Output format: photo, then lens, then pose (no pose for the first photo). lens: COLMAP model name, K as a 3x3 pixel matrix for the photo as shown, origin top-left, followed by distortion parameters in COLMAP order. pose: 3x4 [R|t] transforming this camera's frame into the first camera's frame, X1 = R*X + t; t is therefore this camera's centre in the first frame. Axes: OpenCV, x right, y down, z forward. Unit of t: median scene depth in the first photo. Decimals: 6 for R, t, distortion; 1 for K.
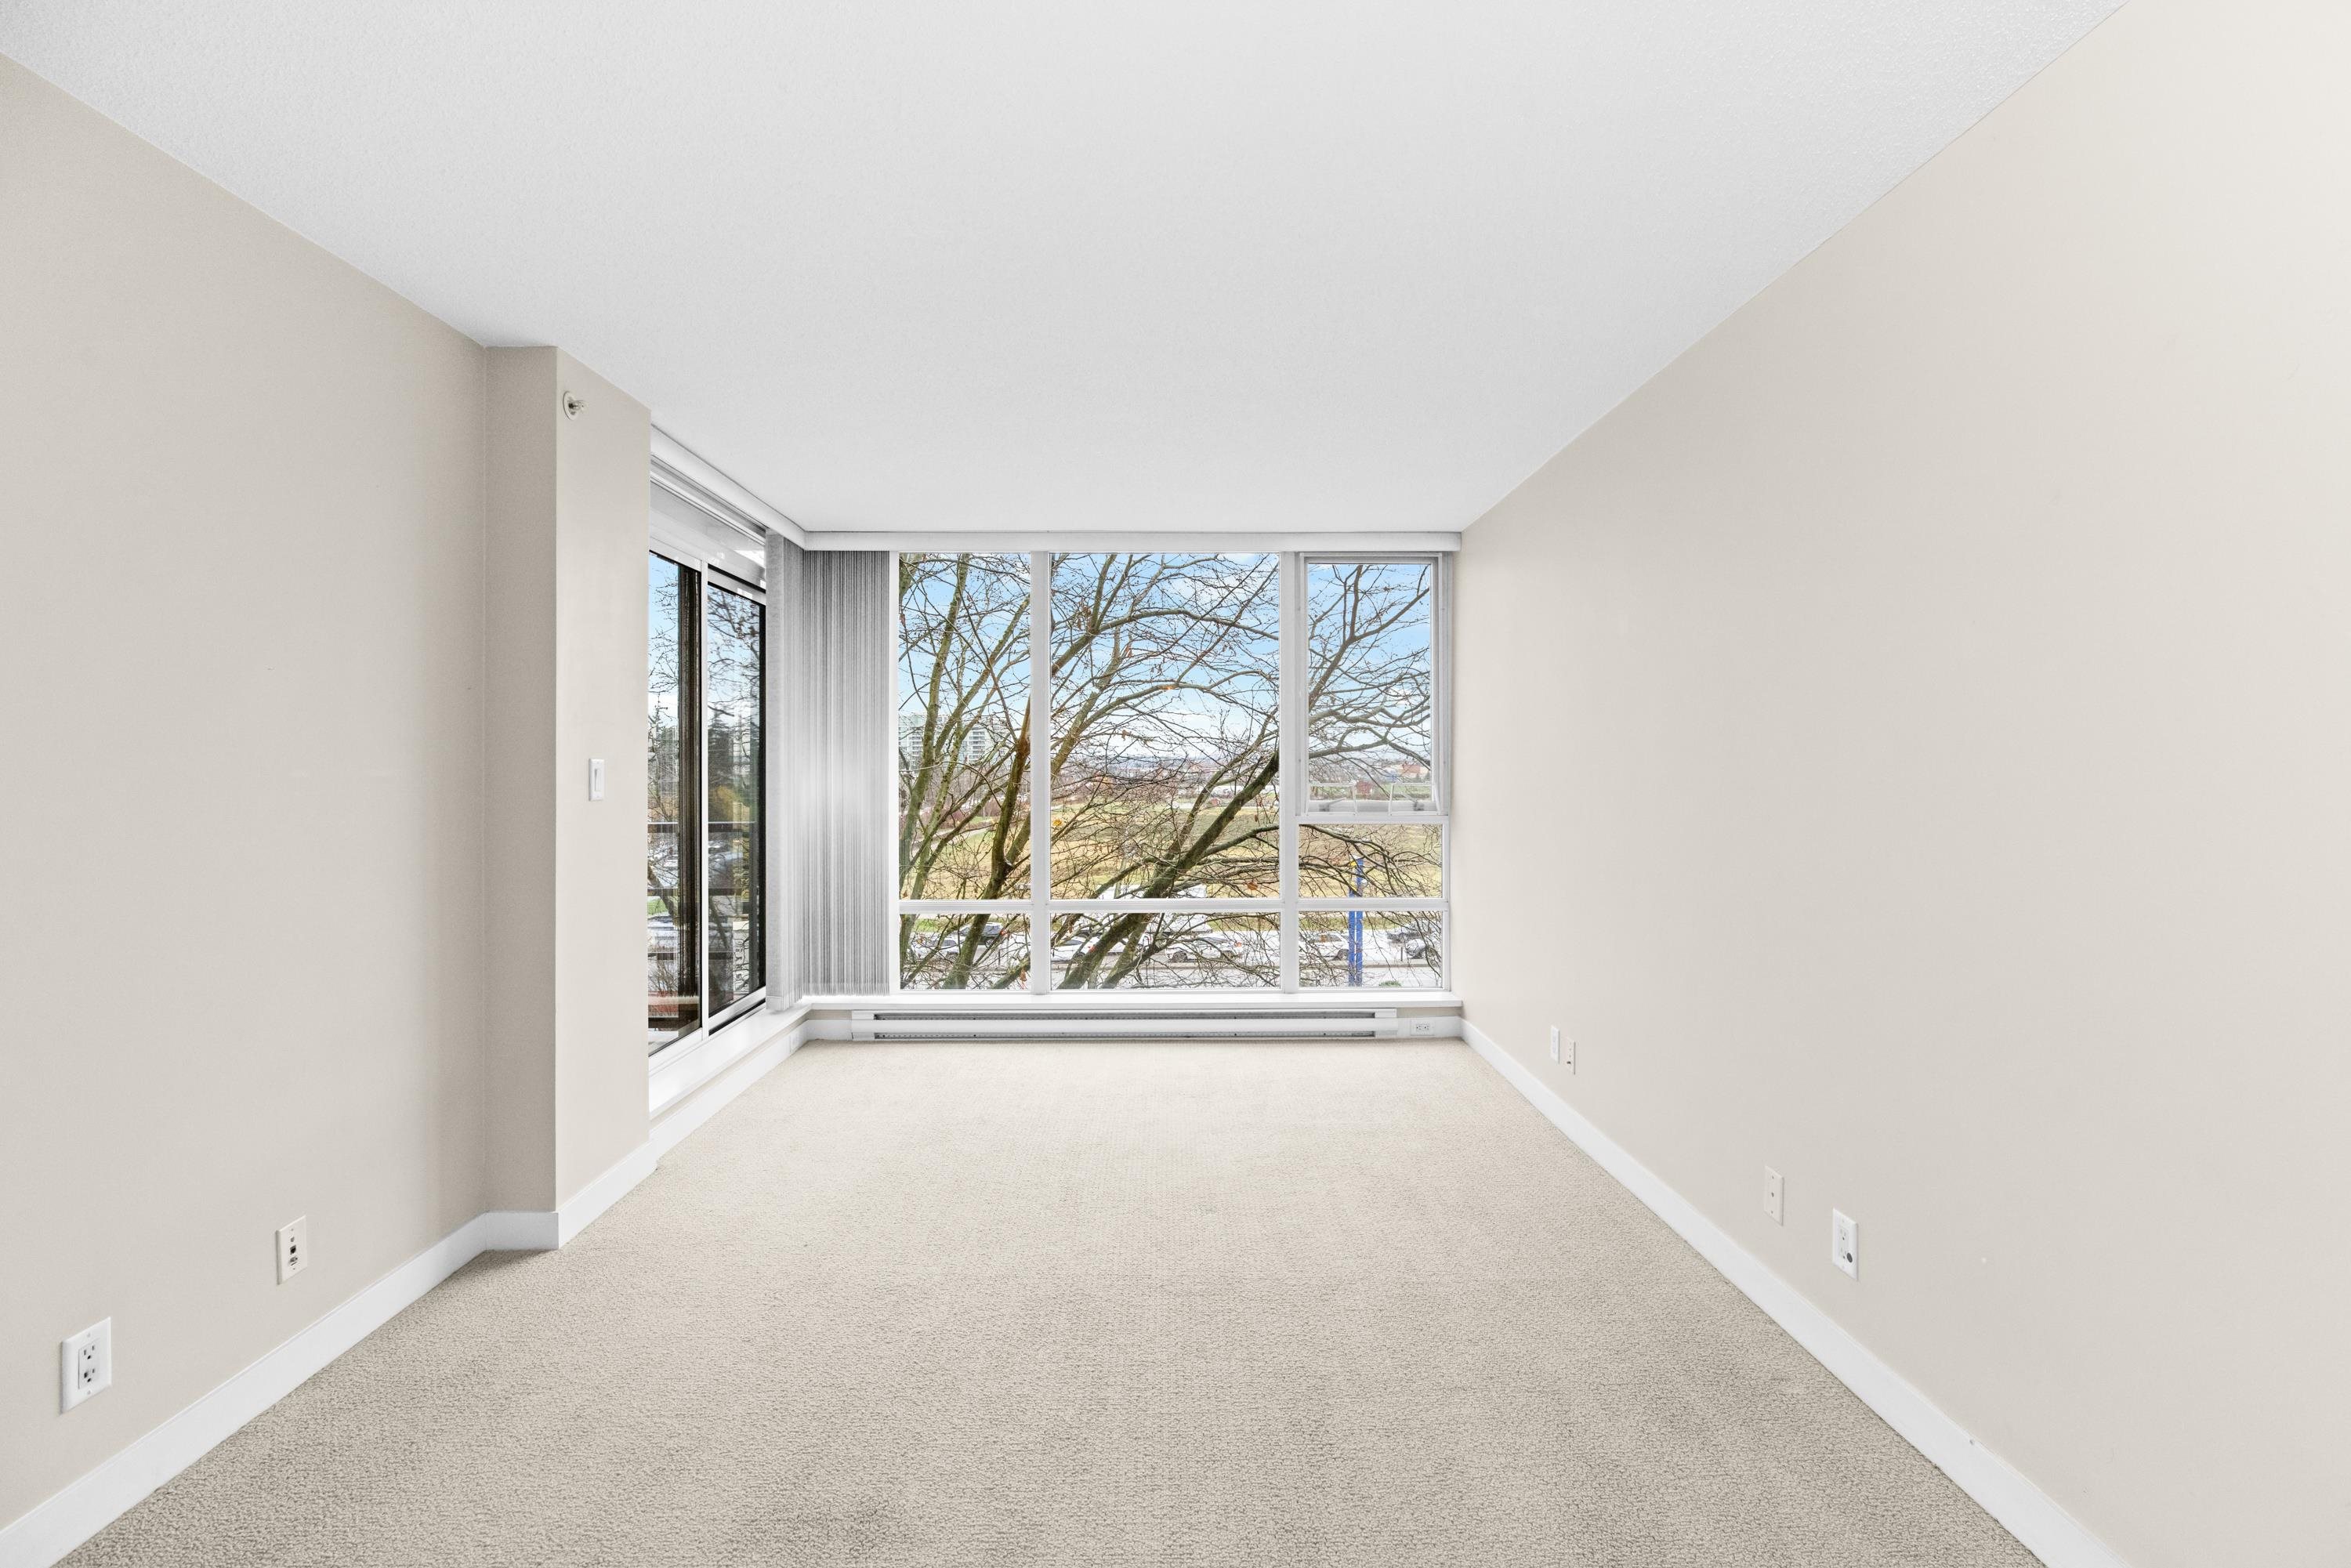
lens RADIAL K [[1062.7, 0, 1192.7], [0, 1062.7, 754.3], [0, 0, 1]] dist [-0.018025, 0.010018]
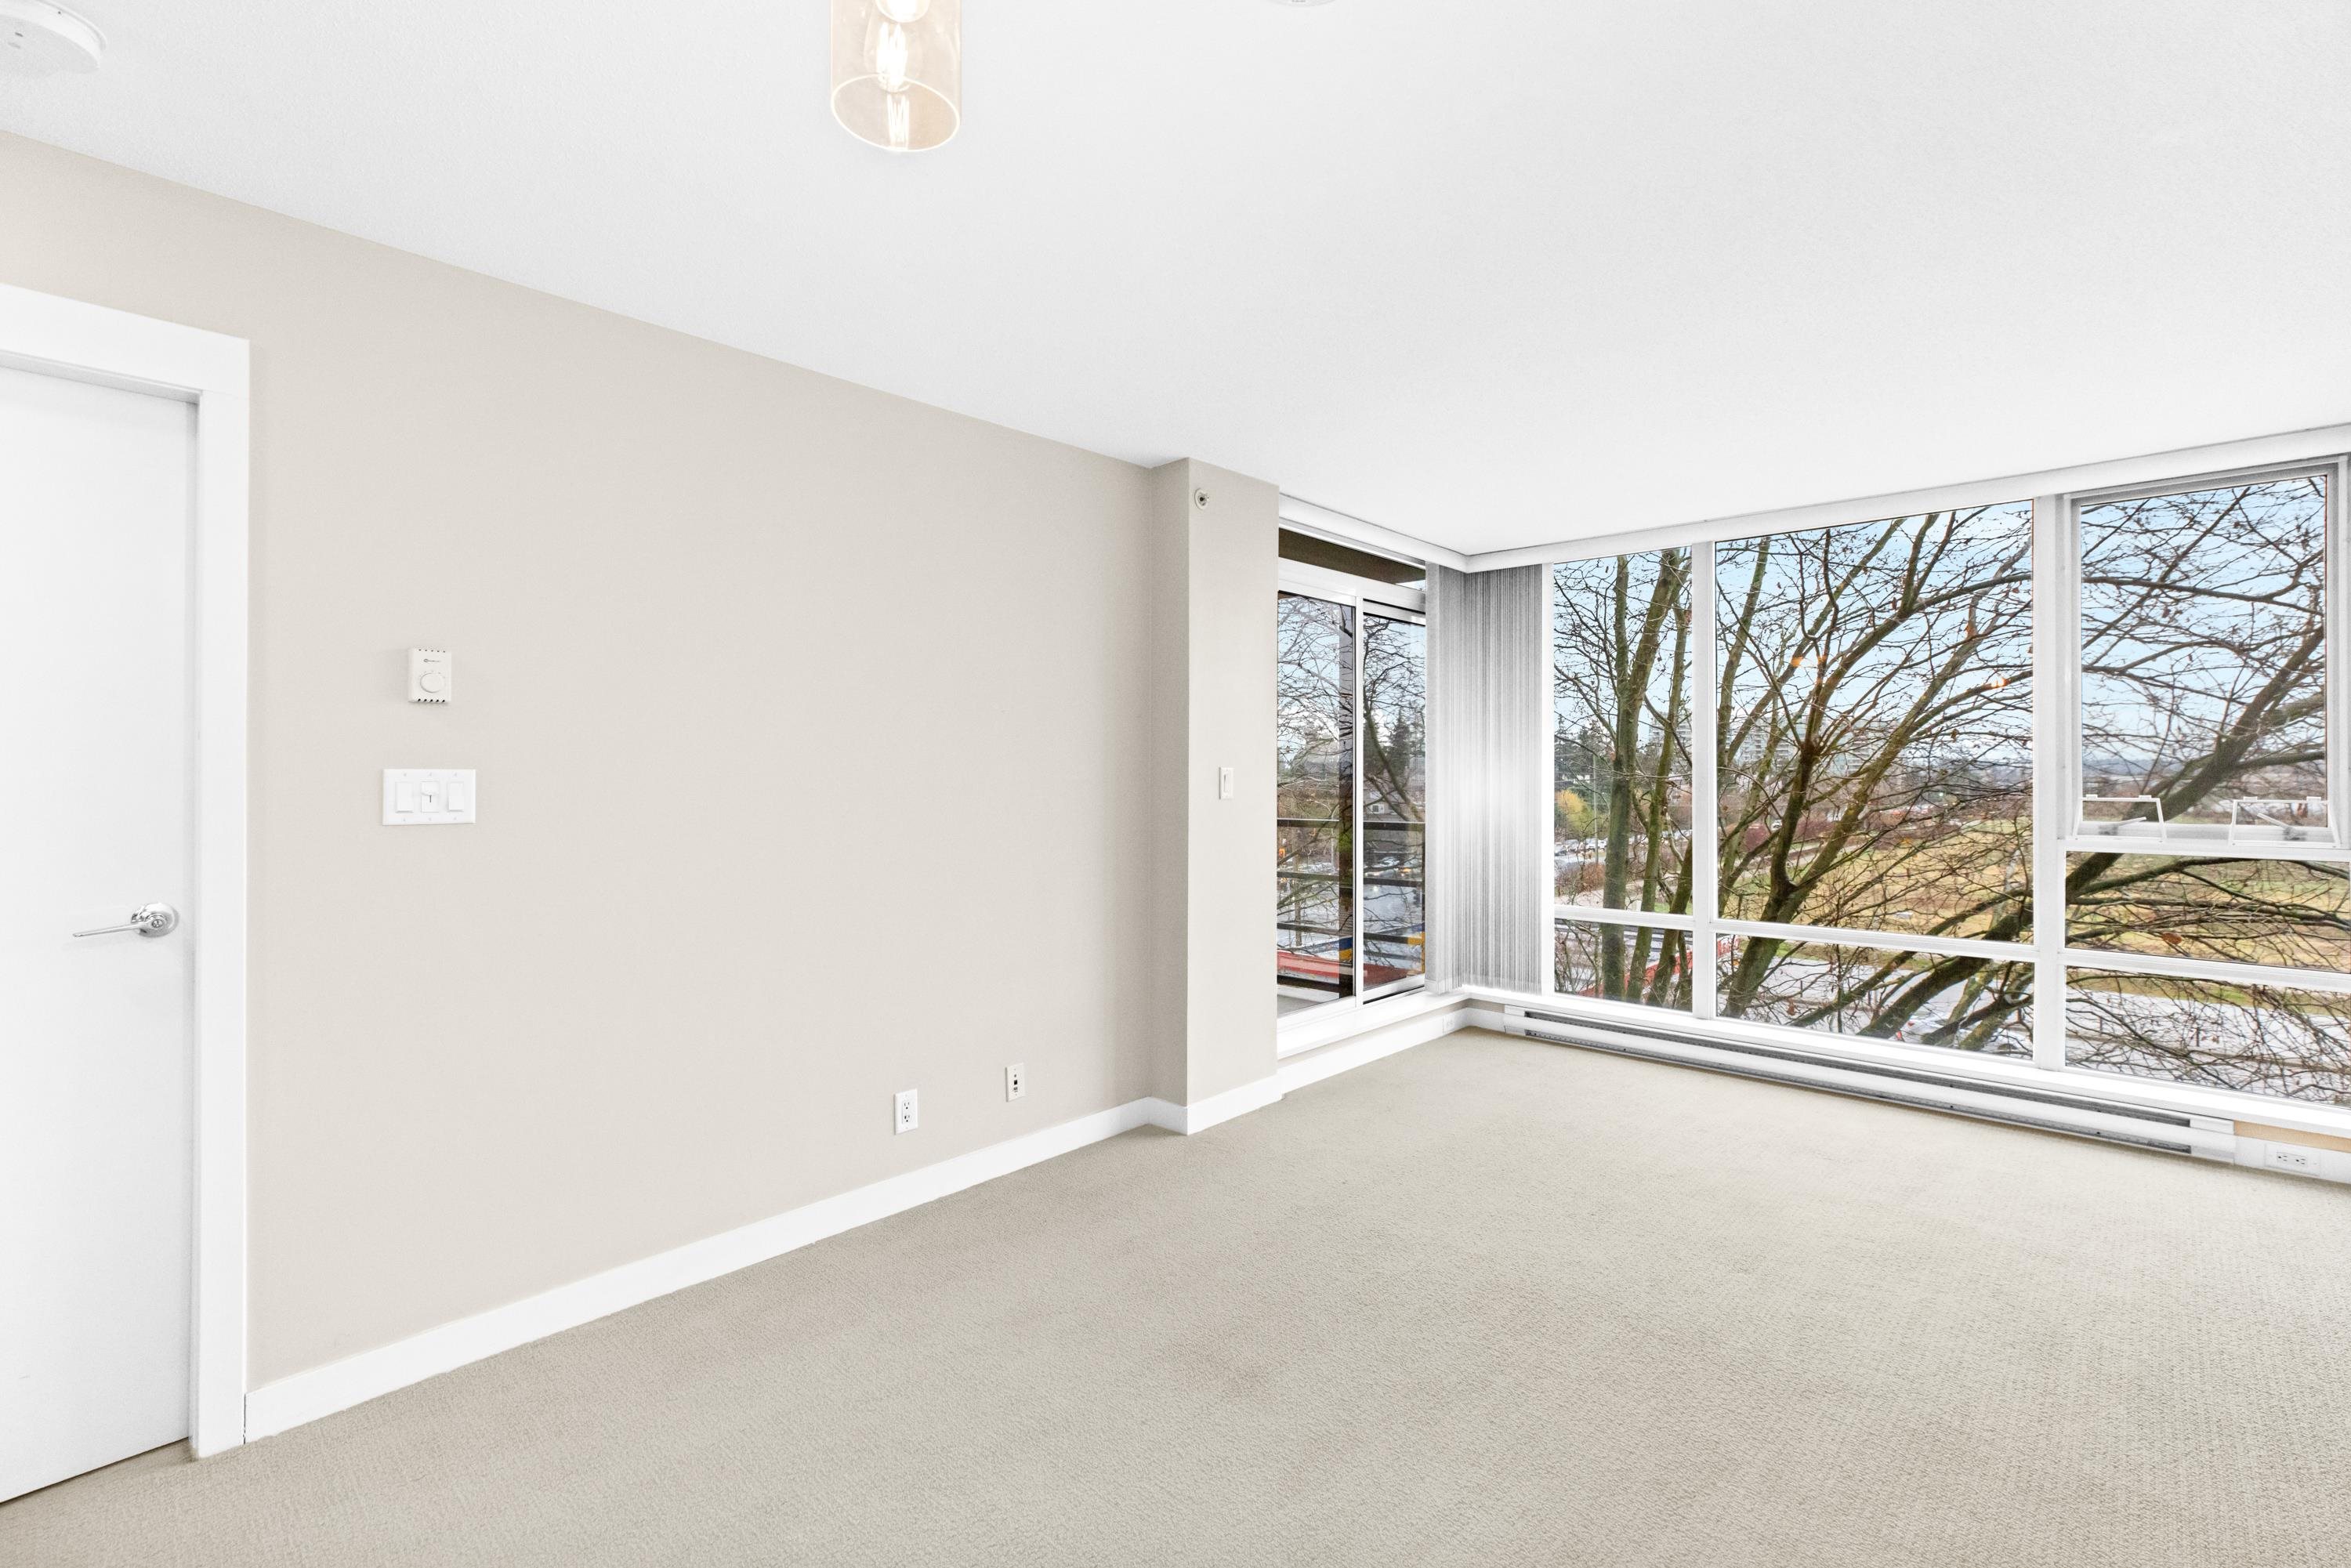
lens RADIAL K [[1062.7, 0, 1183.2], [0, 1062.7, 768.0], [0, 0, 1]] dist [-0.018025, 0.010018]
pose [[0.718195, -0.000882, -0.695842, 0.178014], [0.005994, 0.999970, 0.004919, -0.001047], [0.695817, -0.007704, 0.718178, 0.019624]]
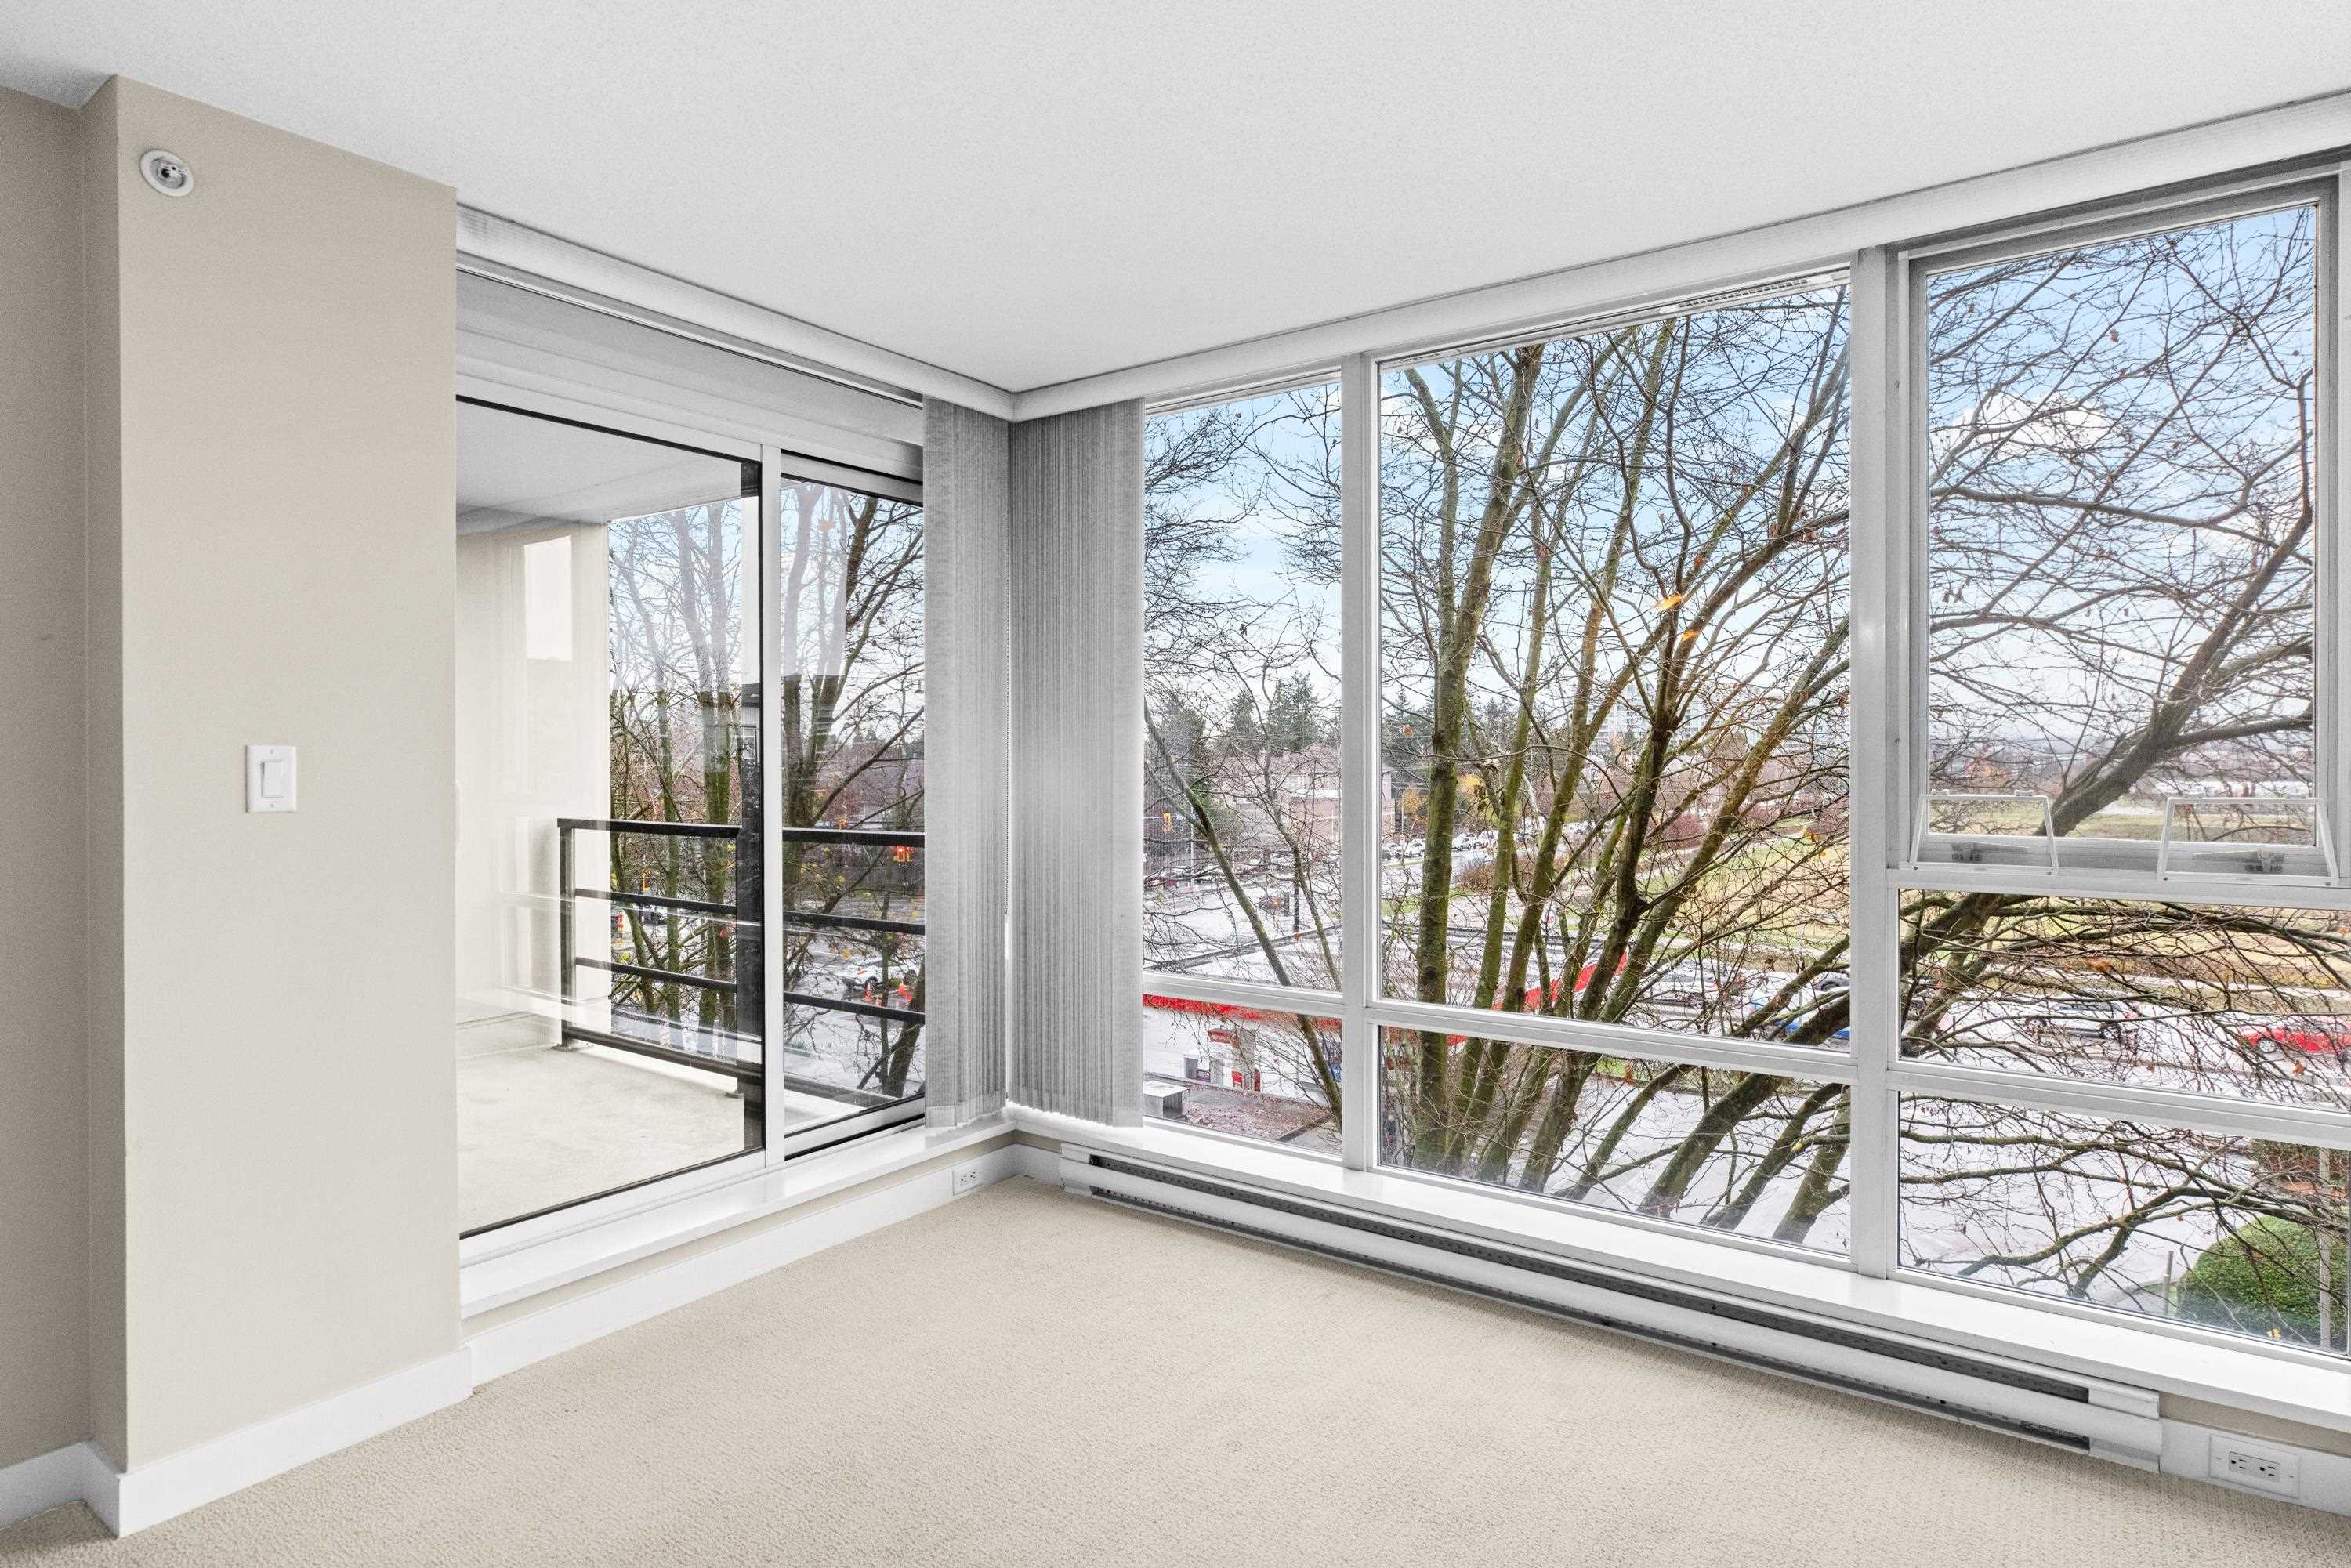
lens RADIAL K [[1263.5, 0, 1190.7], [0, 1263.5, 764.3], [0, 0, 1]] dist [-0.009968, 0.001009]
pose [[0.796611, 0.003136, -0.604484, 0.185613], [0.009587, 0.999795, 0.017821, 0.004298], [0.604416, -0.019992, 0.796418, 0.440183]]
